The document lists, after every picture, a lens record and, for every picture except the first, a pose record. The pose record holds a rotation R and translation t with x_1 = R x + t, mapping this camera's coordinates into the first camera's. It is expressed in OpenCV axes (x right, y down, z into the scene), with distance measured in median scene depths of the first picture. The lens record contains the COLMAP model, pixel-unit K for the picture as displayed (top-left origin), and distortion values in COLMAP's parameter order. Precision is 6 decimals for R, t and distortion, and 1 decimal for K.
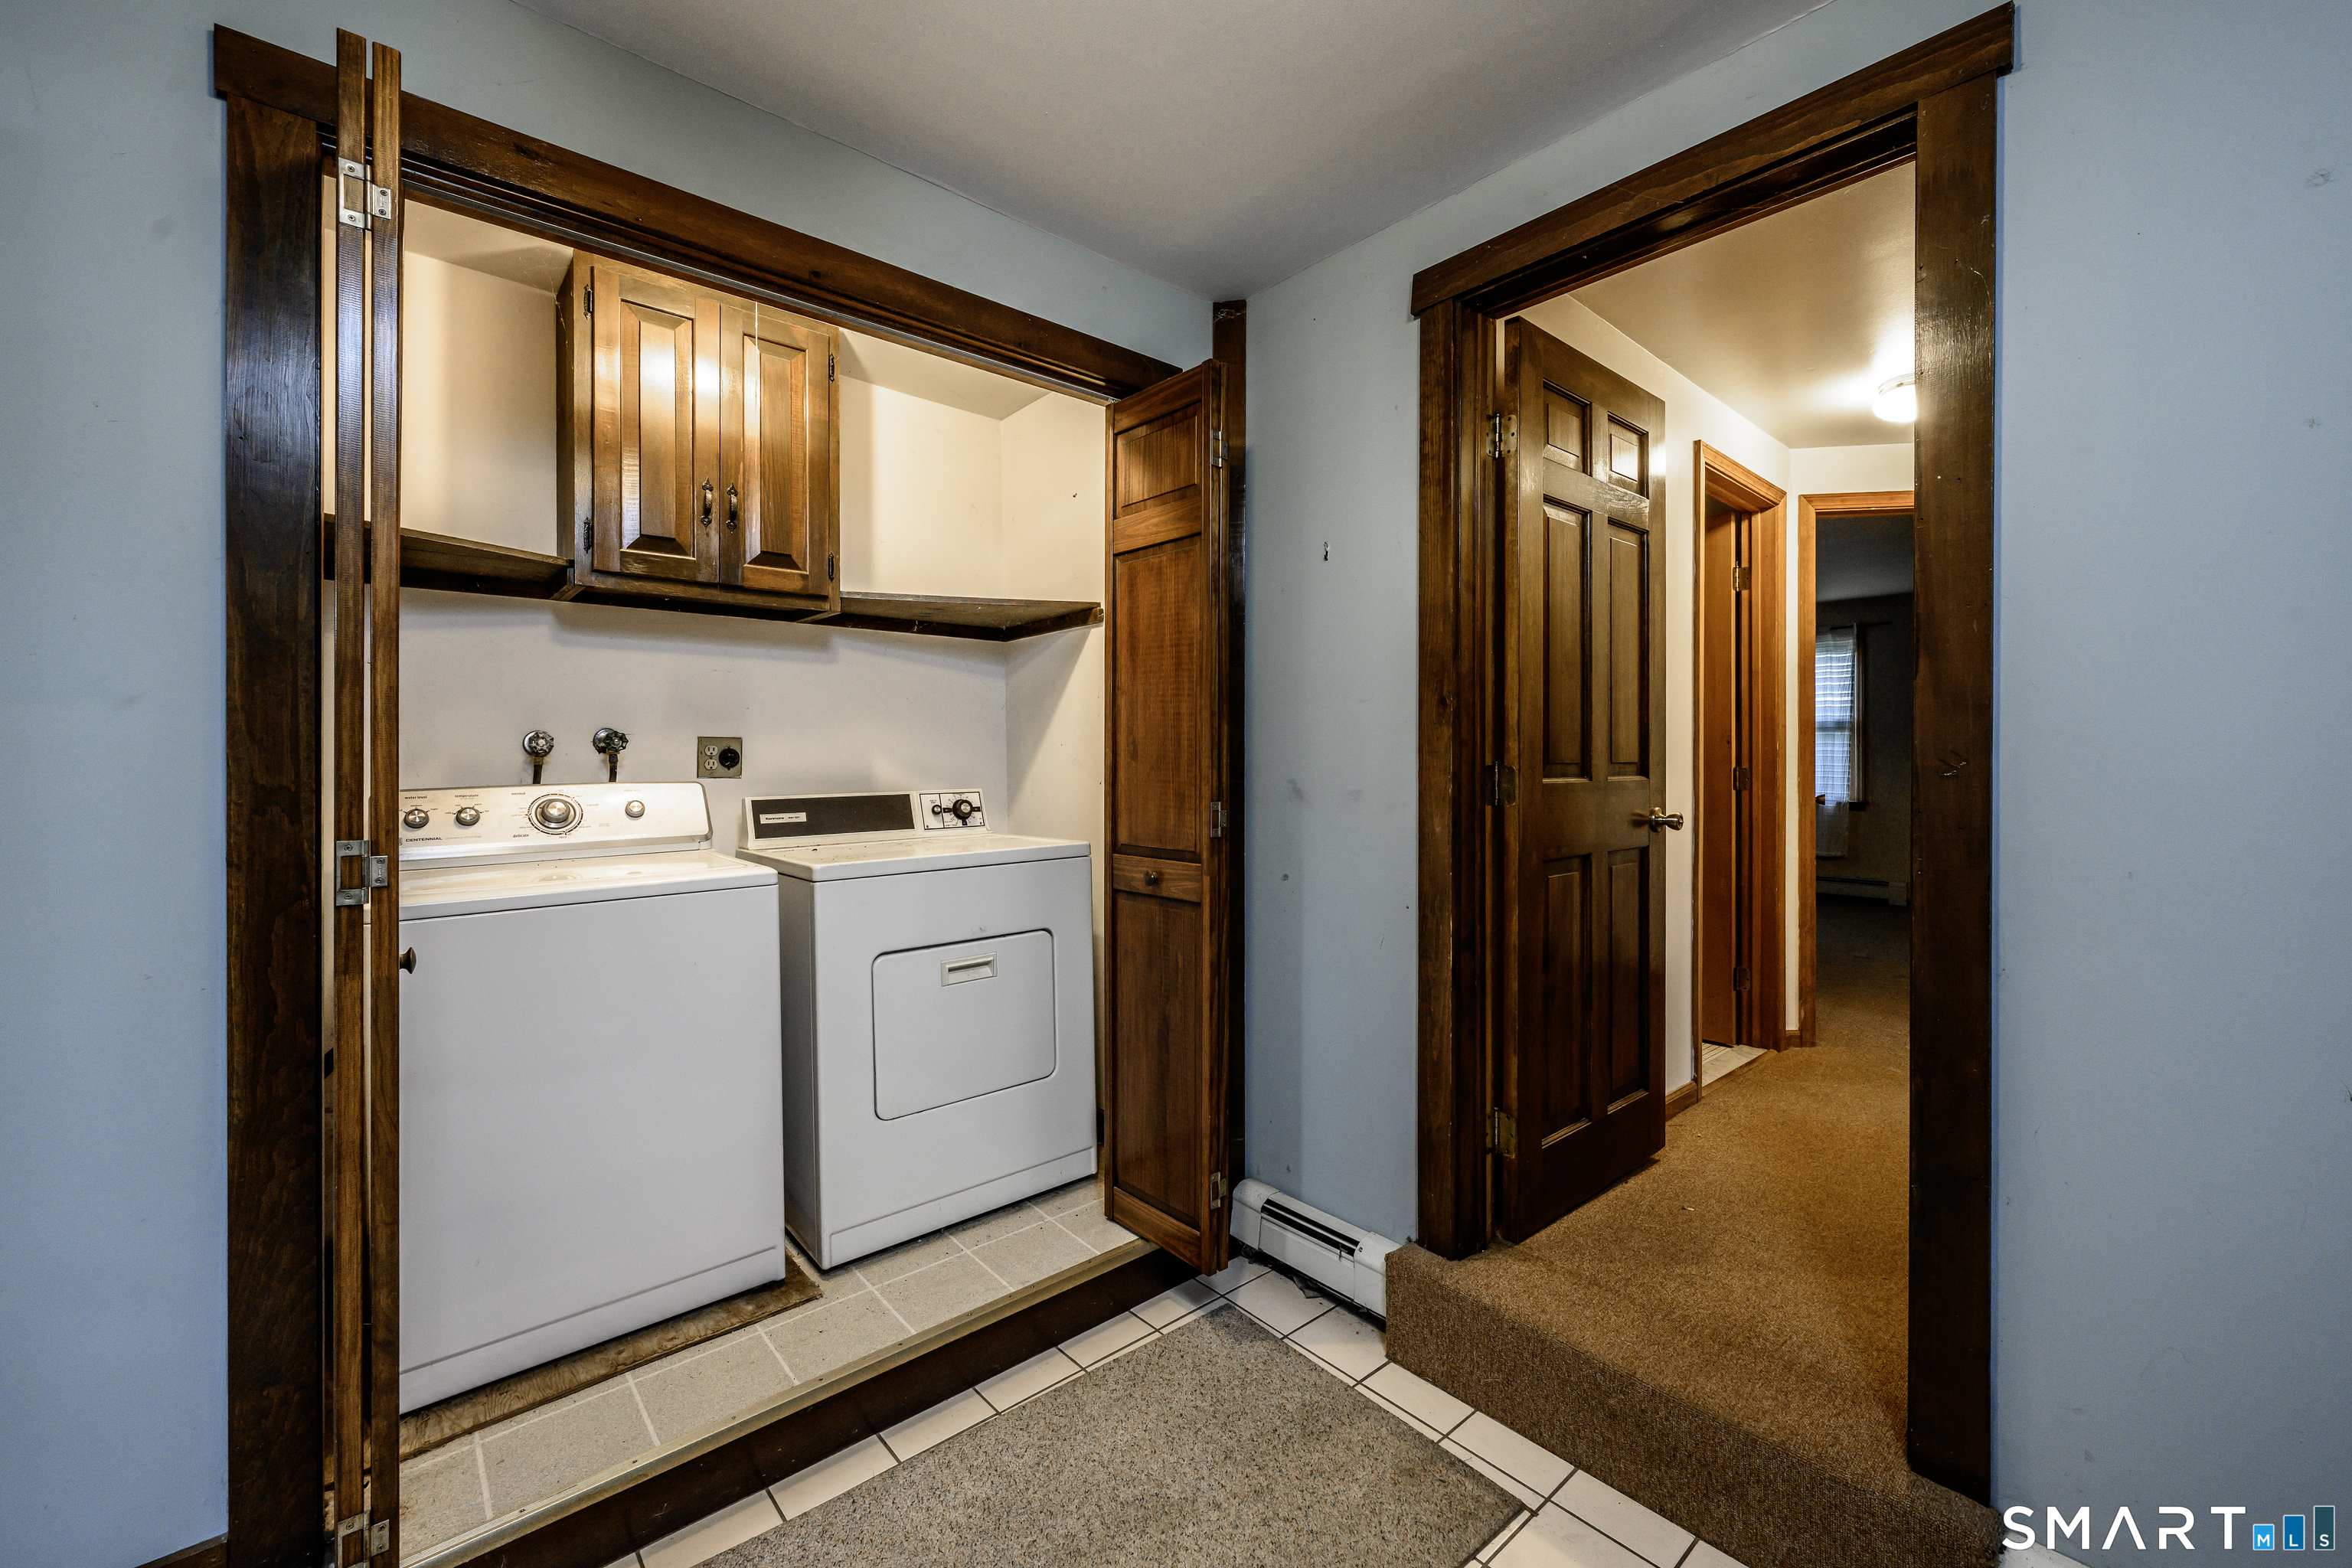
lens RADIAL K [[932.7, 0, 1172.5], [0, 932.7, 761.5], [0, 0, 1]] dist [-0.010904, -0.000578]
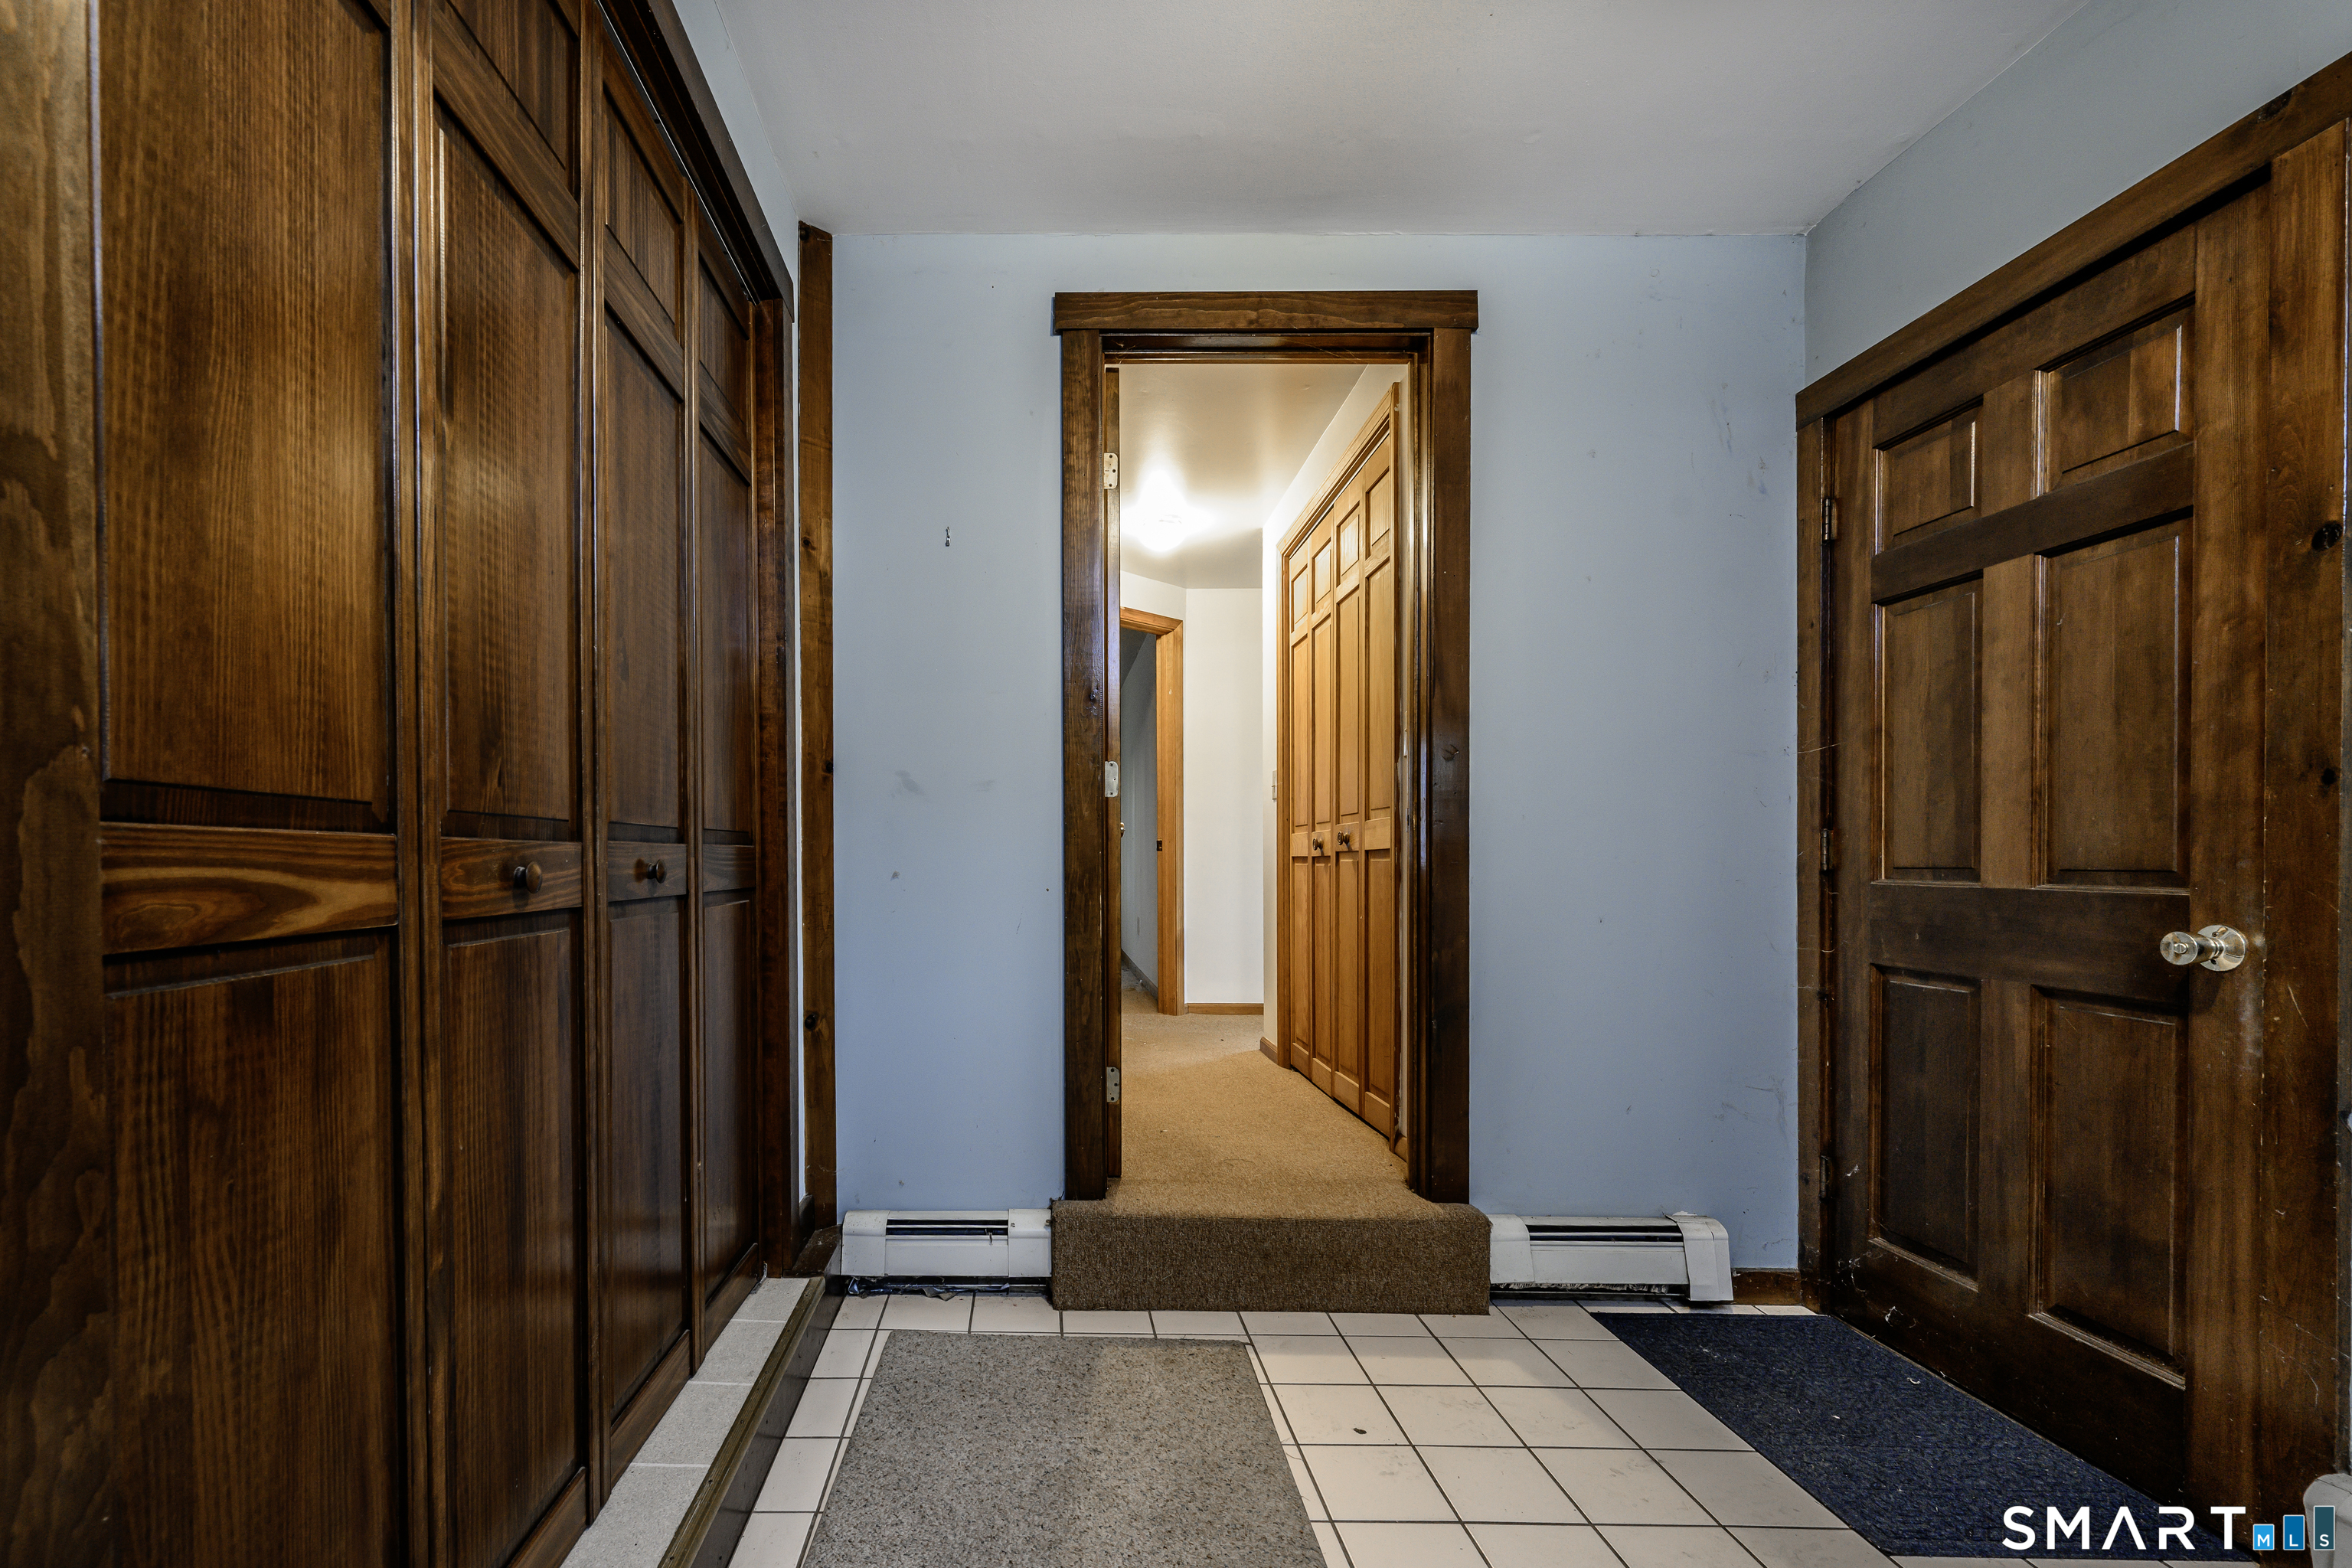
lens RADIAL K [[932.7, 0, 1176.2], [0, 932.7, 845.0], [0, 0, 1]] dist [-0.010904, -0.000578]
pose [[0.659985, -0.012339, 0.751178, -0.469623], [0.002752, 0.999898, 0.014006, 0.095376], [-0.751274, -0.007176, 0.659951, 0.198300]]
